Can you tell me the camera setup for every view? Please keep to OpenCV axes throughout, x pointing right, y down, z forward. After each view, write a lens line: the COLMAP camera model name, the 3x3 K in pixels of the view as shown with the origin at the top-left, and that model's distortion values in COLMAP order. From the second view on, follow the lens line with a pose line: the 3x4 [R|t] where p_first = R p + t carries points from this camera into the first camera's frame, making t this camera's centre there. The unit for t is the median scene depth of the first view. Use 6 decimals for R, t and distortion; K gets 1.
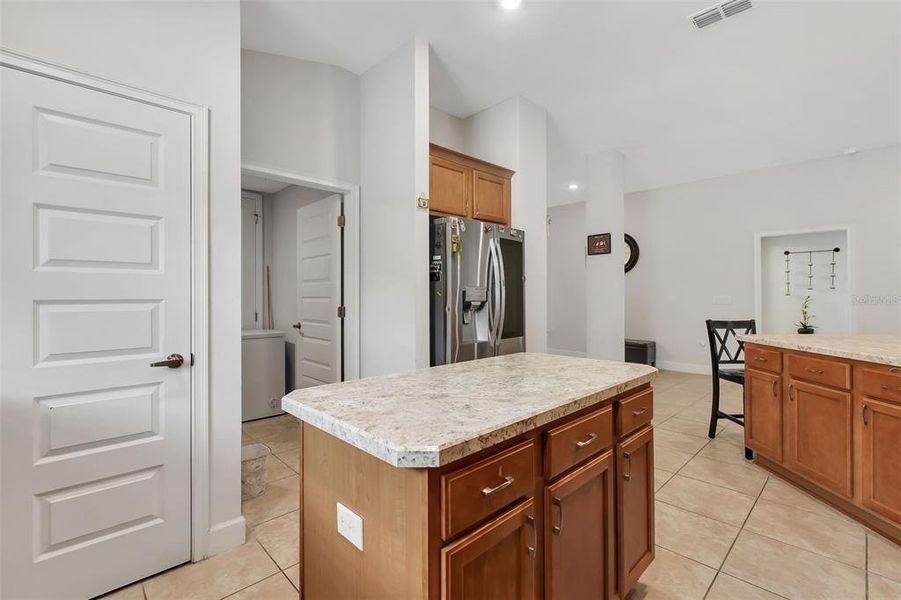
lens RADIAL K [[405.6, 0, 457.4], [0, 405.6, 299.4], [0, 0, 1]] dist [0.001831, 0.000029]
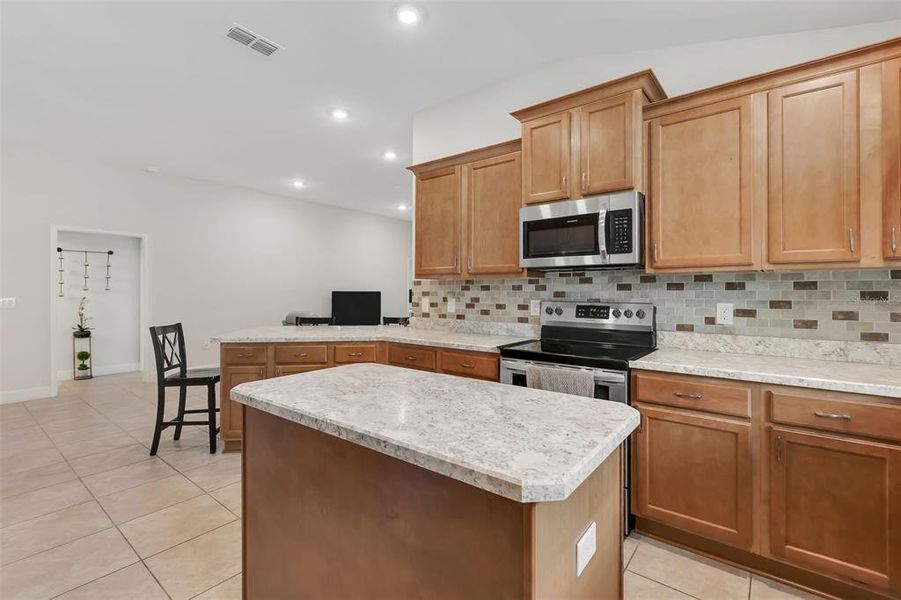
lens RADIAL K [[405.6, 0, 457.4], [0, 405.6, 299.4], [0, 0, 1]] dist [0.001831, 0.000029]
pose [[-0.135702, -0.013132, 0.990663, -0.370324], [0.007752, 0.999867, 0.014315, -0.018144], [-0.990719, 0.009622, -0.135582, 0.448045]]
